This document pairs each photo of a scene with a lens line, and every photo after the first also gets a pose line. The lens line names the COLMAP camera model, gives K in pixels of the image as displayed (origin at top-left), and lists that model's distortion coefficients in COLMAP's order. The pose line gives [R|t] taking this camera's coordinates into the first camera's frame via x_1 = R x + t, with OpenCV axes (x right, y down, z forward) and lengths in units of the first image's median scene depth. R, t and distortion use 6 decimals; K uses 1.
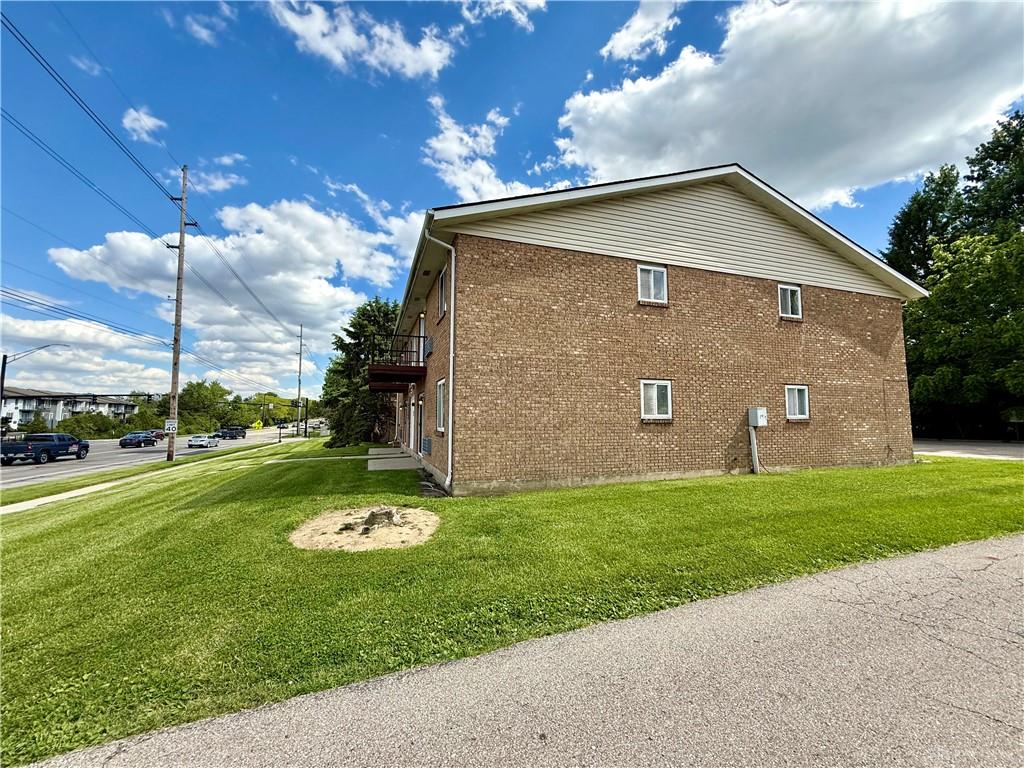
lens RADIAL K [[405.2, 0, 507.6], [0, 405.2, 385.4], [0, 0, 1]] dist [0.017033, 0.000729]
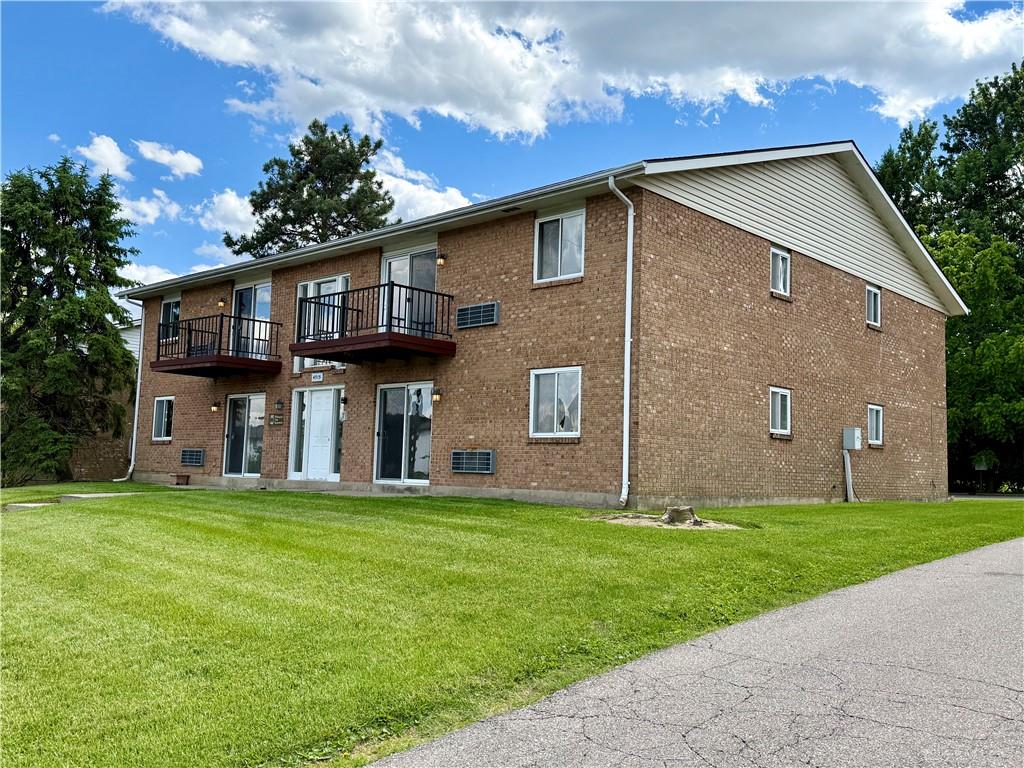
lens RADIAL K [[921.4, 0, 510.6], [0, 921.4, 386.1], [0, 0, 1]] dist [0.094785, -0.011177]
pose [[0.882390, 0.070195, 0.465253, -1.014940], [-0.068834, 0.997429, -0.019937, 0.059153], [-0.465456, -0.014433, 0.884953, -0.434506]]
